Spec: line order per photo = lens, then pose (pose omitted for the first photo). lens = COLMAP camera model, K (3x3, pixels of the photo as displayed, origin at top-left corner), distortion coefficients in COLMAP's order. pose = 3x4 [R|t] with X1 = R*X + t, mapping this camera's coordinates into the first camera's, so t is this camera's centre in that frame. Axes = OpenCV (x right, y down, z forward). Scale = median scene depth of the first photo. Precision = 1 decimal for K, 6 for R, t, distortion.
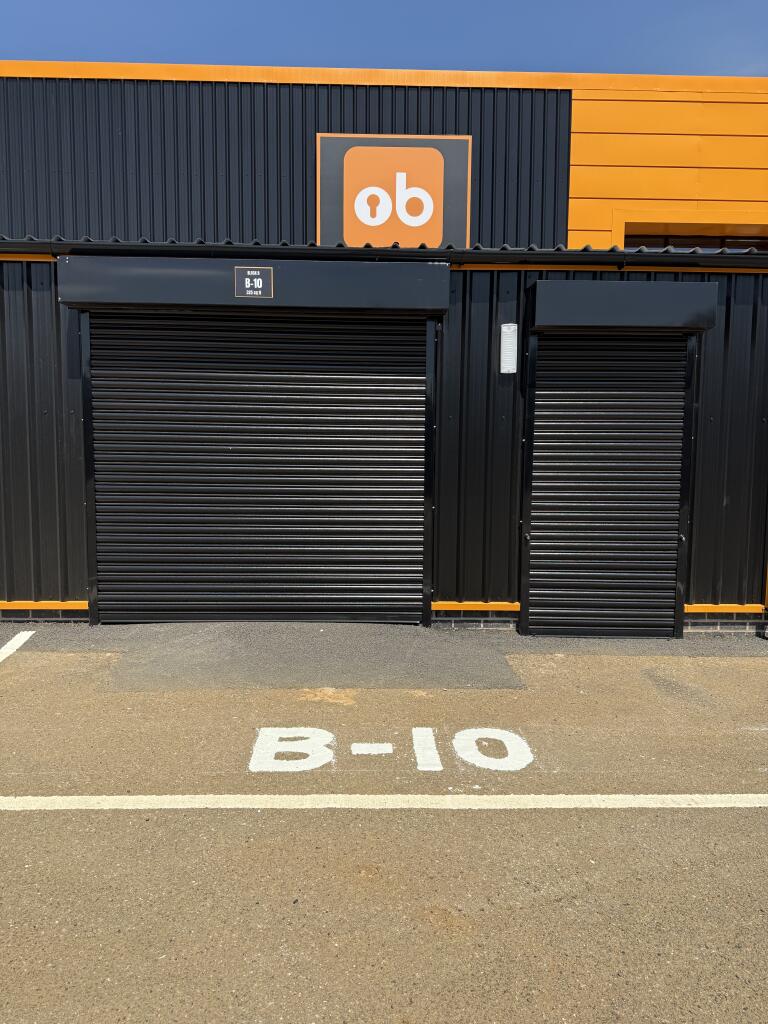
lens RADIAL K [[668.3, 0, 370.1], [0, 668.3, 502.0], [0, 0, 1]] dist [0.010750, -0.020373]
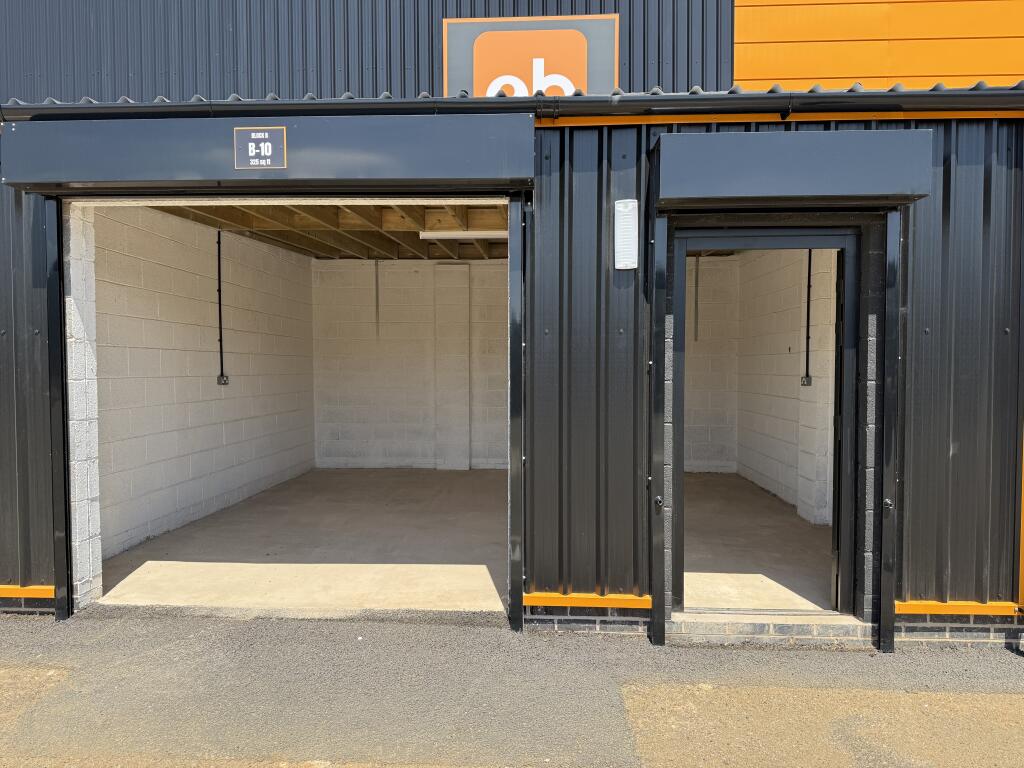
lens RADIAL K [[668.3, 0, 507.3], [0, 668.3, 386.5], [0, 0, 1]] dist [0.010750, -0.020373]
pose [[0.997750, -0.006897, -0.066686, 0.124981], [0.003437, 0.998648, -0.051865, -0.032277], [0.066954, 0.051519, 0.996425, 0.289851]]
